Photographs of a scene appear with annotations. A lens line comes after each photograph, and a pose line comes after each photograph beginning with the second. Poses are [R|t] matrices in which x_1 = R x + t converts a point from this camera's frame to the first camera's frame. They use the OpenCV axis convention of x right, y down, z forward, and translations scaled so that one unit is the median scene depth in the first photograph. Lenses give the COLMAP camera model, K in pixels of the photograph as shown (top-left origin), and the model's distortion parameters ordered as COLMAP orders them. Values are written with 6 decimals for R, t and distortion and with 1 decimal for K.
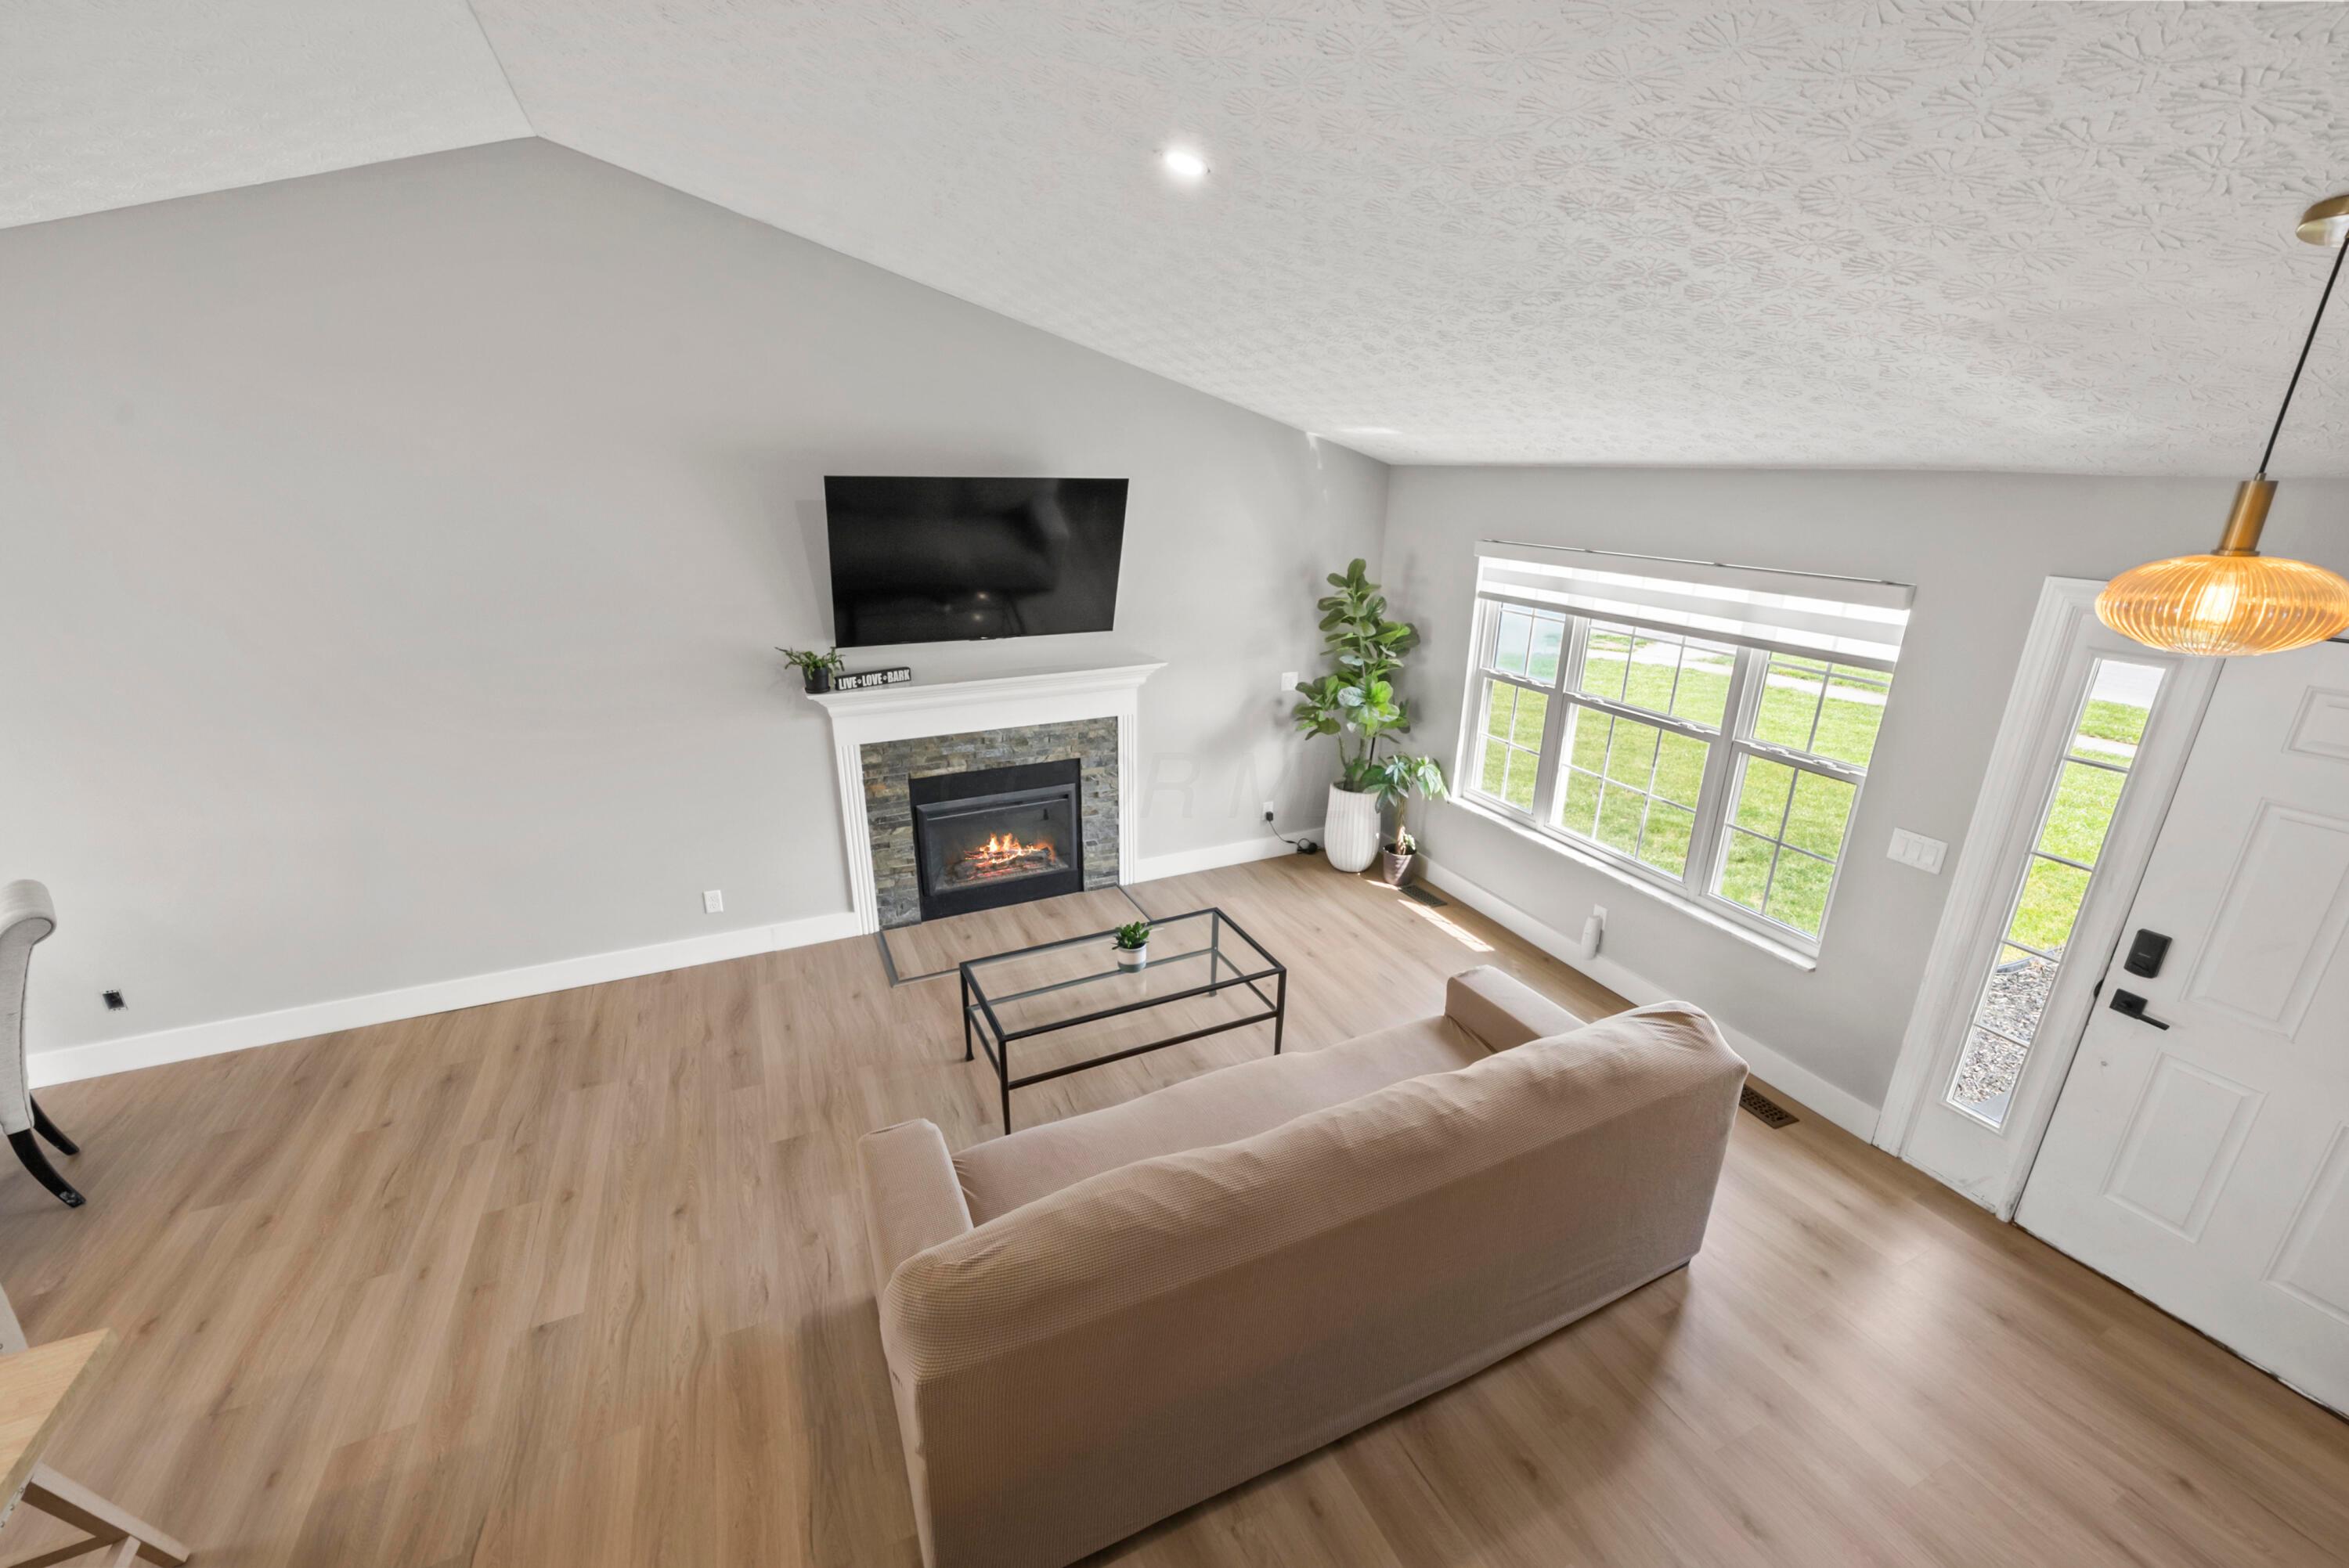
lens RADIAL K [[920.2, 0, 1174.5], [0, 920.2, 784.0], [0, 0, 1]] dist [-0.000843, -0.000007]
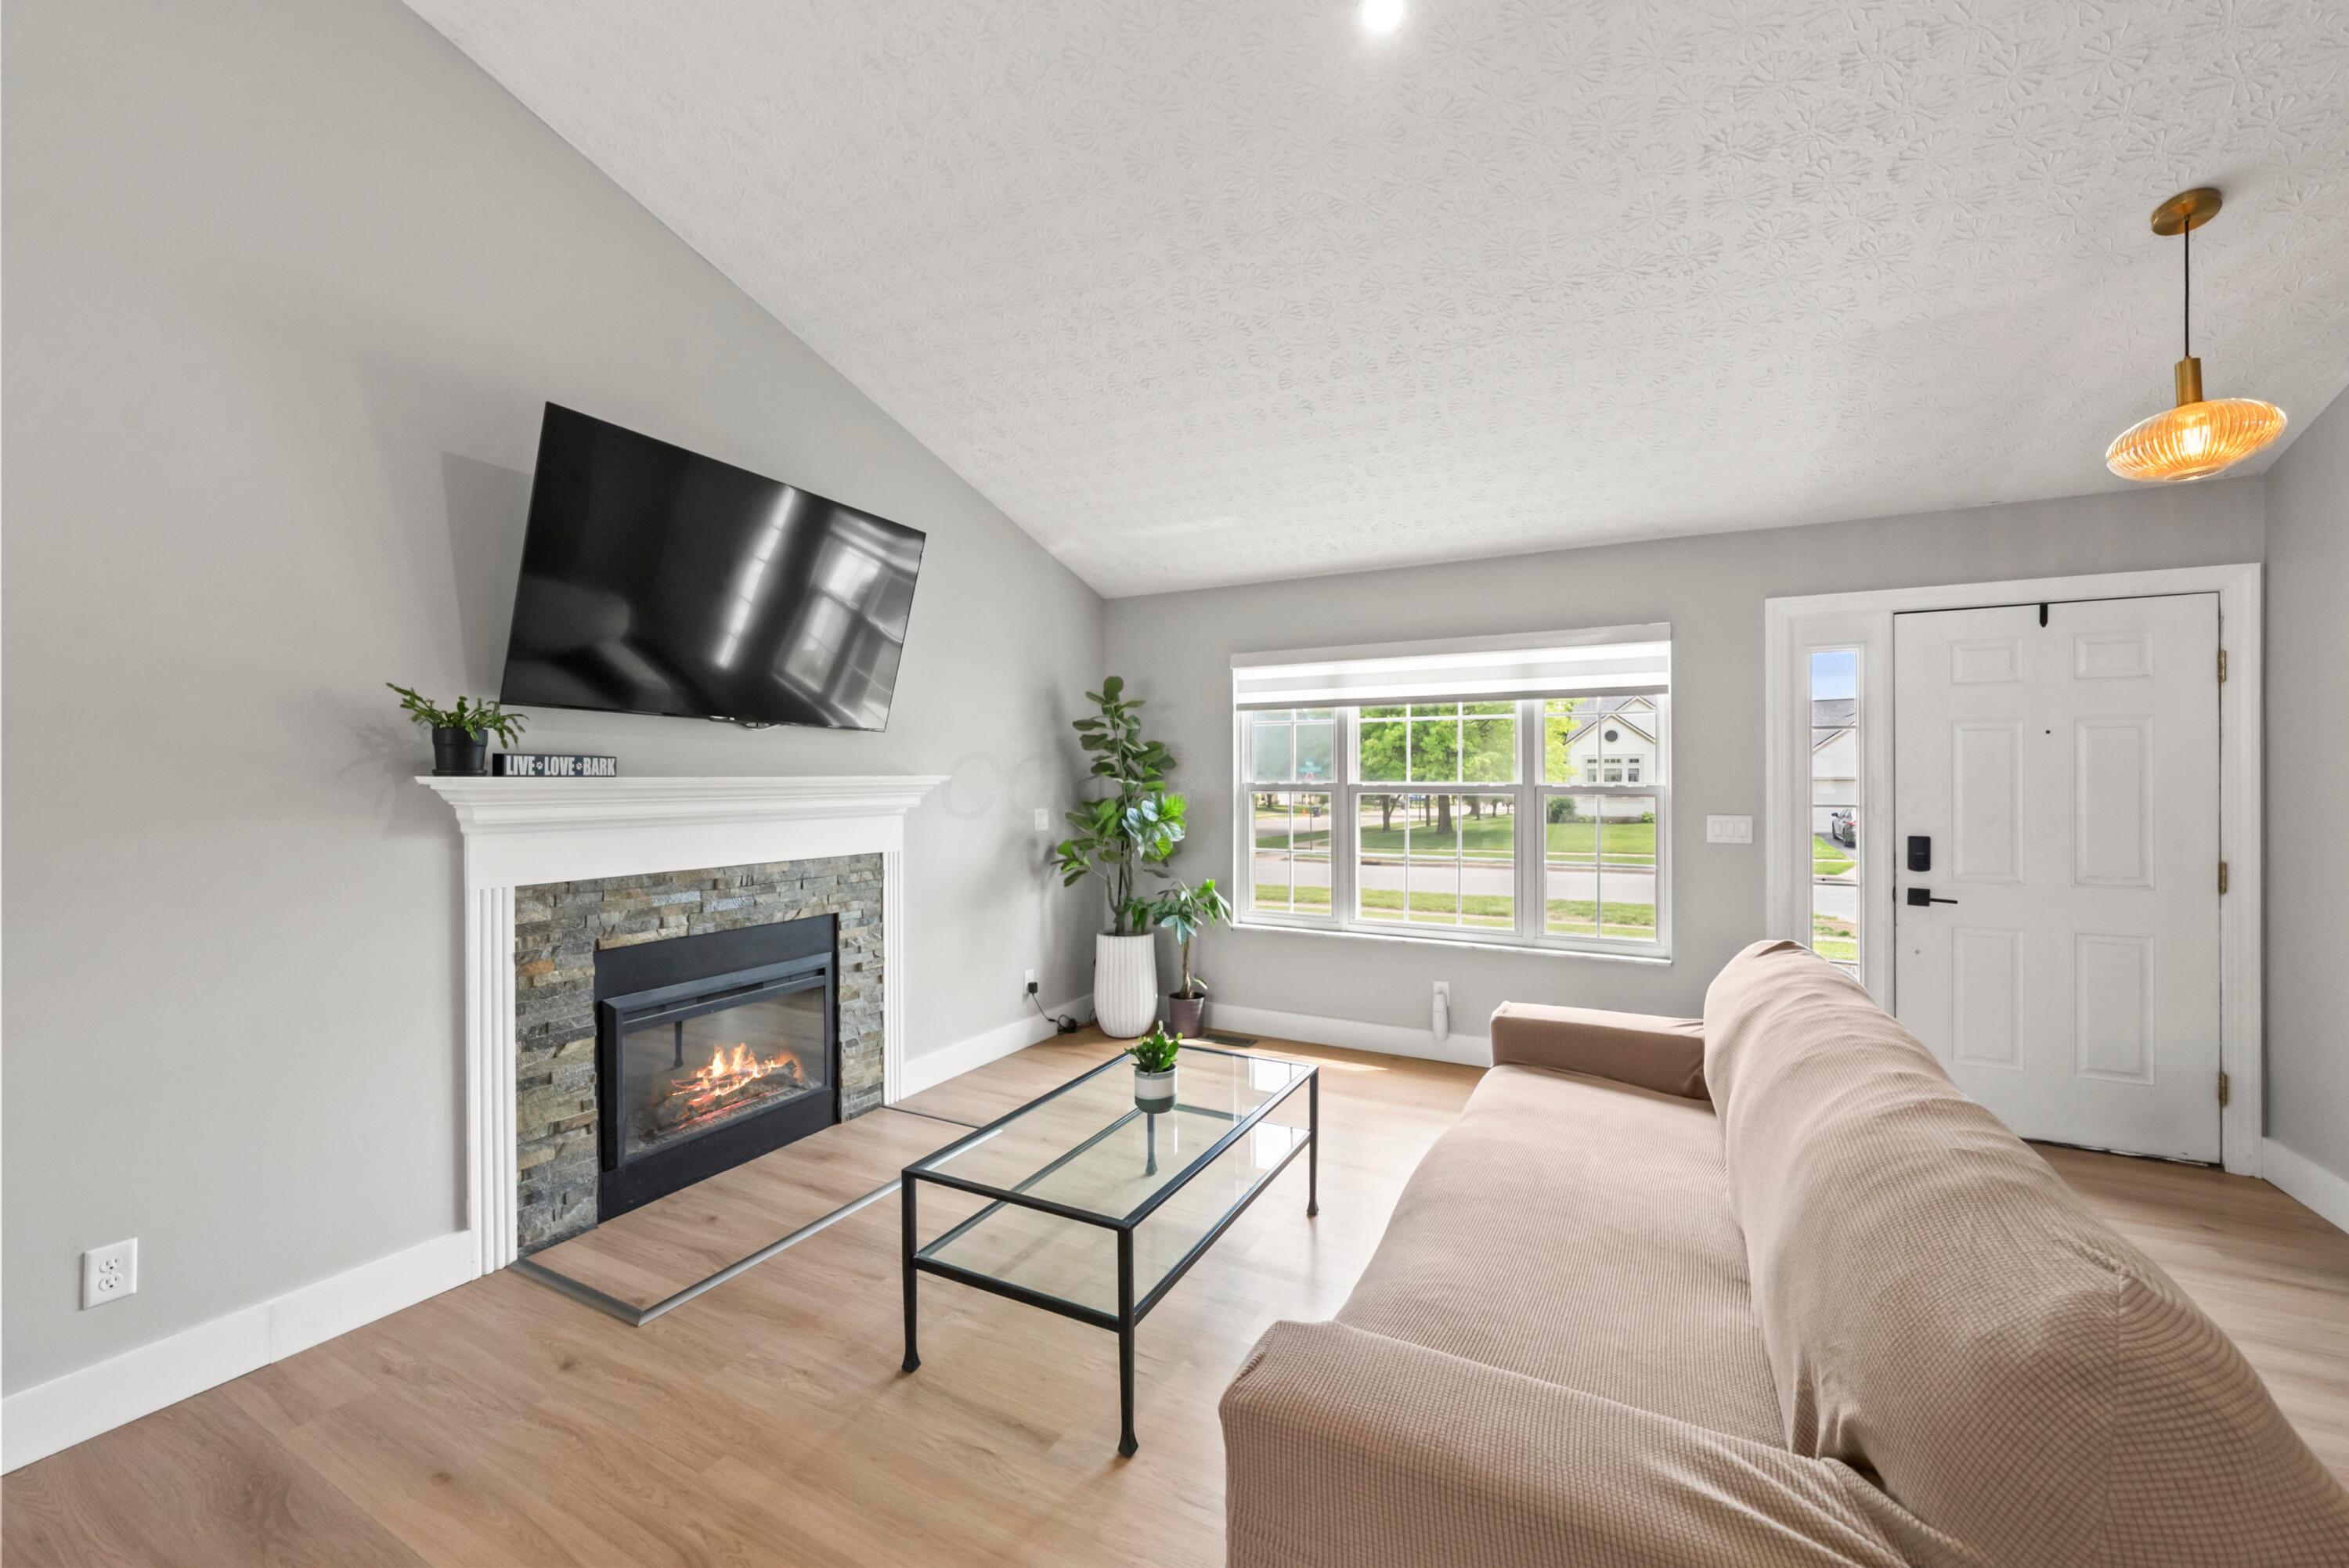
lens RADIAL K [[920.2, 0, 1174.5], [0, 920.2, 784.0], [0, 0, 1]] dist [-0.000843, -0.000007]
pose [[0.802725, -0.016881, 0.596111, -0.321526], [0.205297, 0.946322, -0.249656, 0.108926], [-0.559898, 0.322785, 0.763101, 0.301567]]
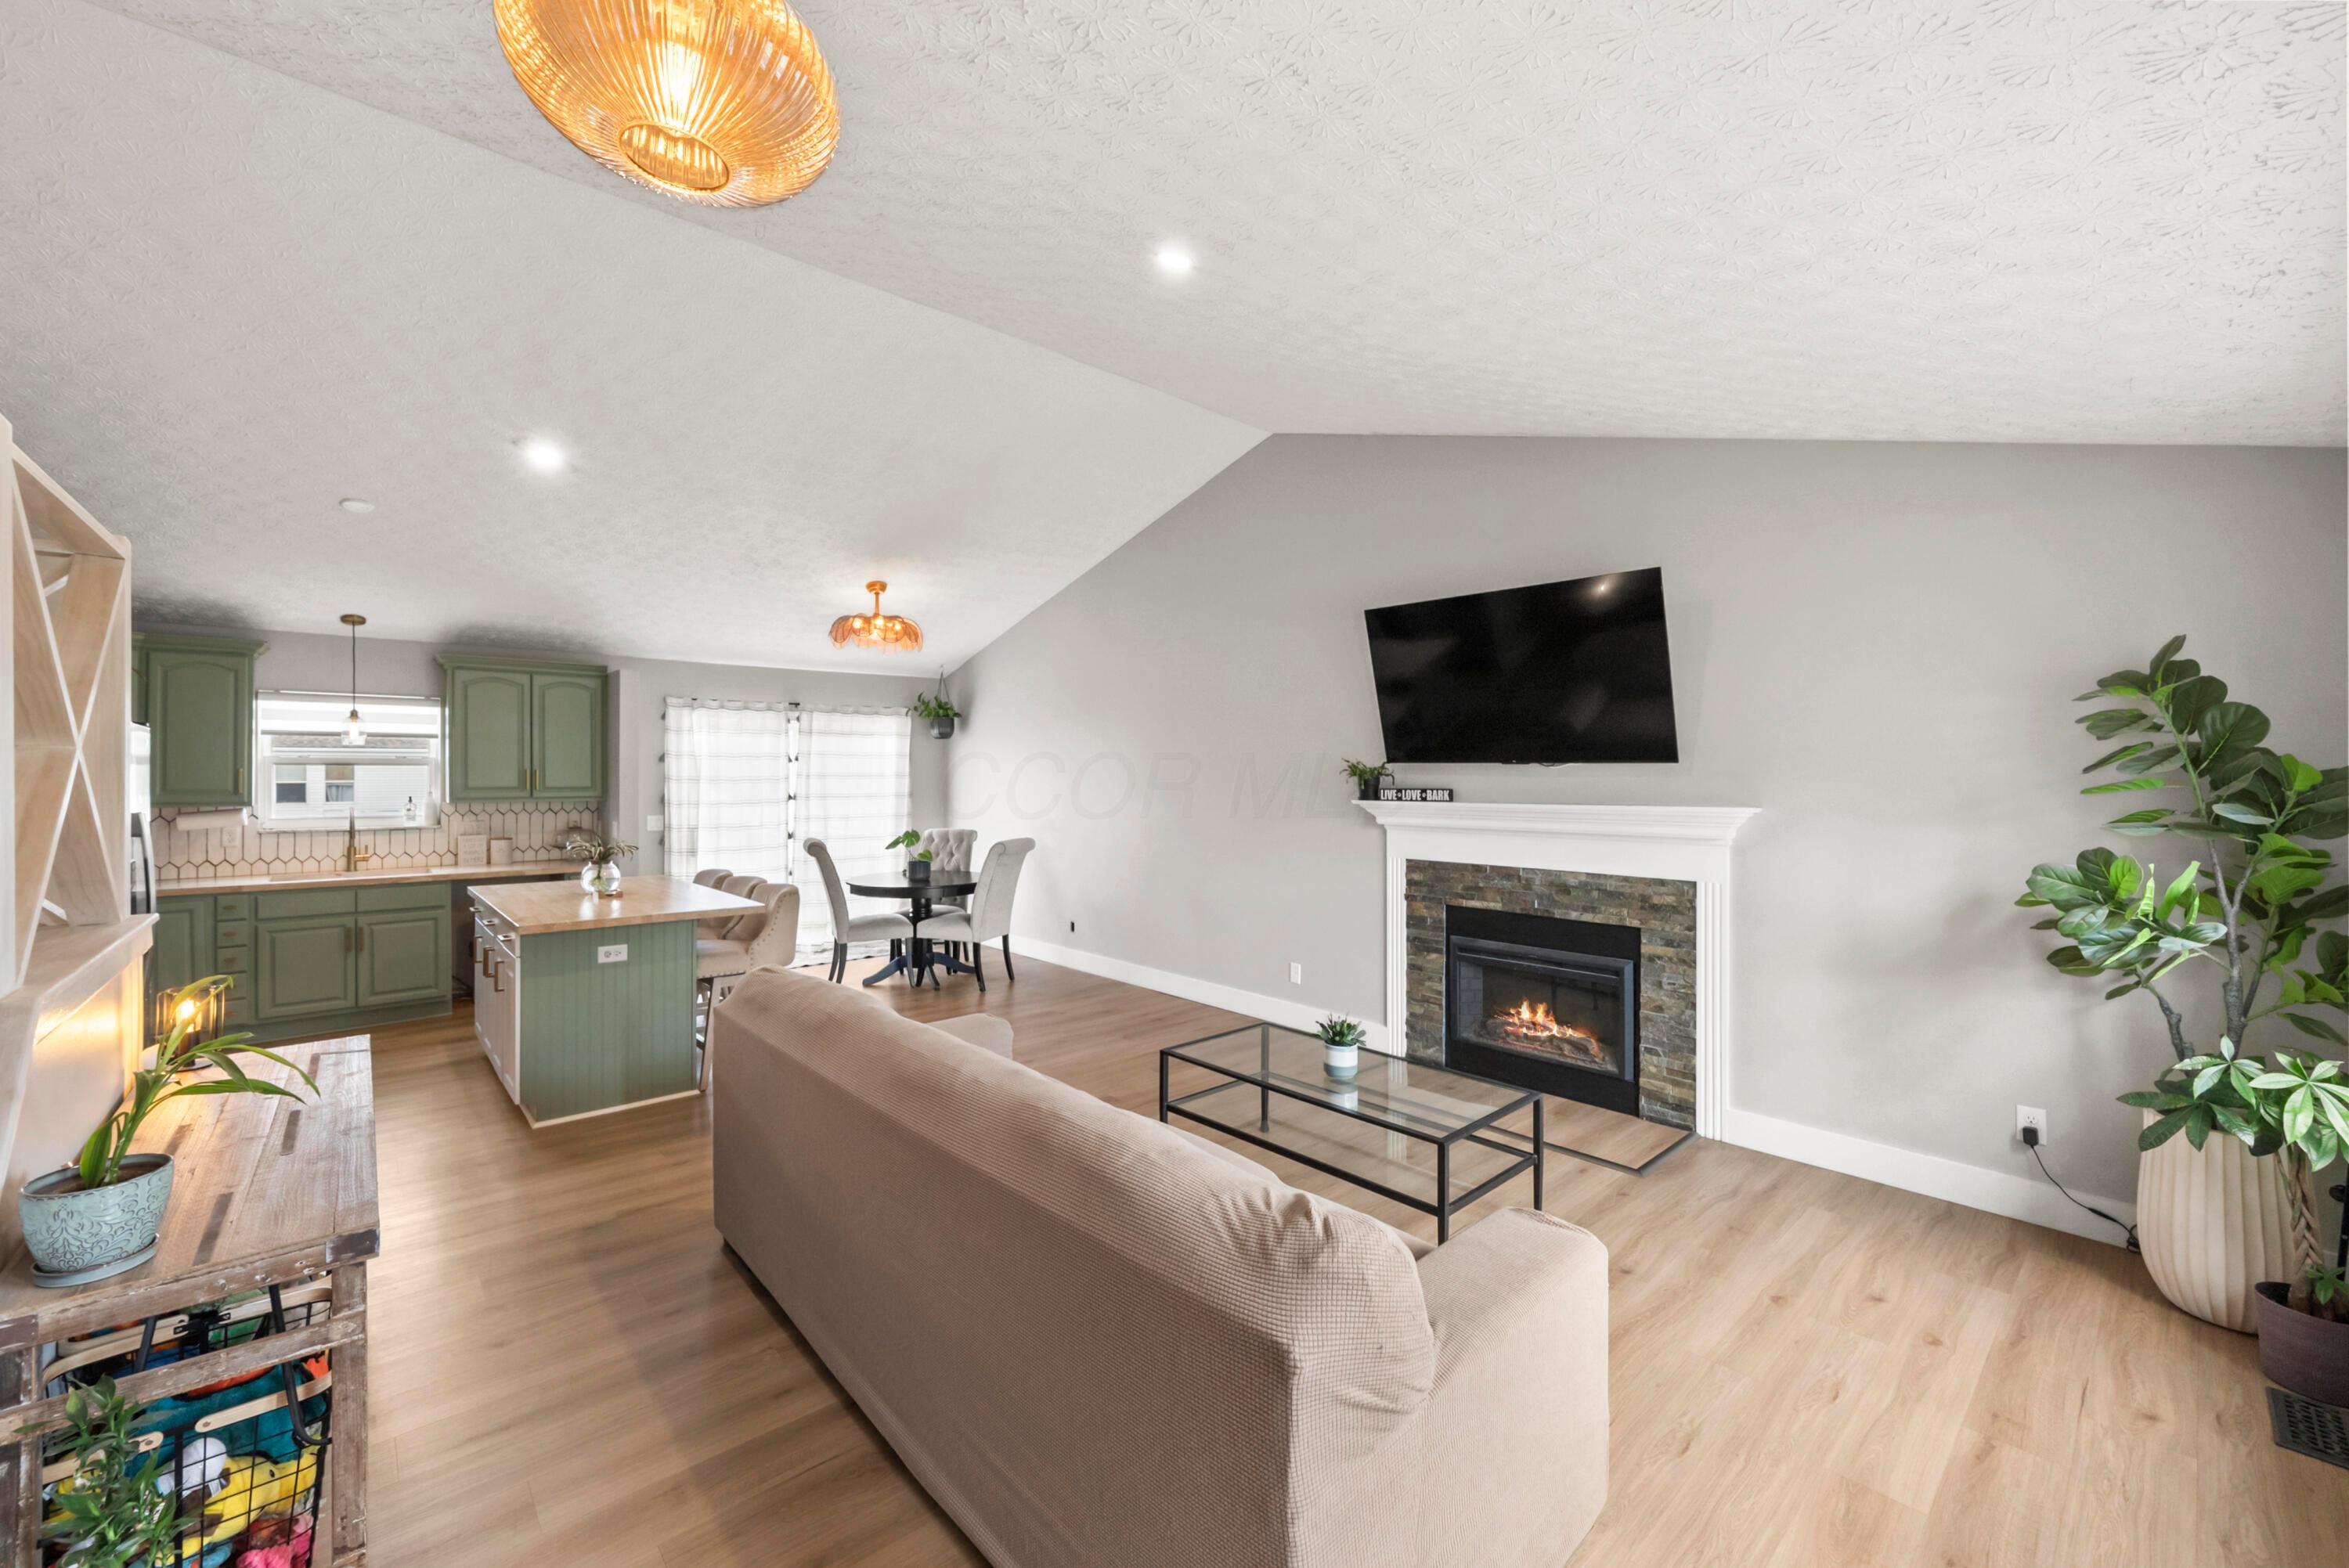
lens RADIAL K [[956.2, 0, 1174.5], [0, 956.2, 784.0], [0, 0, 1]] dist [0.000172, 0.000105]
pose [[0.289417, -0.002820, -0.957199, 0.570546], [-0.310829, 0.945527, -0.096767, 0.058337], [0.905330, 0.325531, 0.272775, 0.397476]]
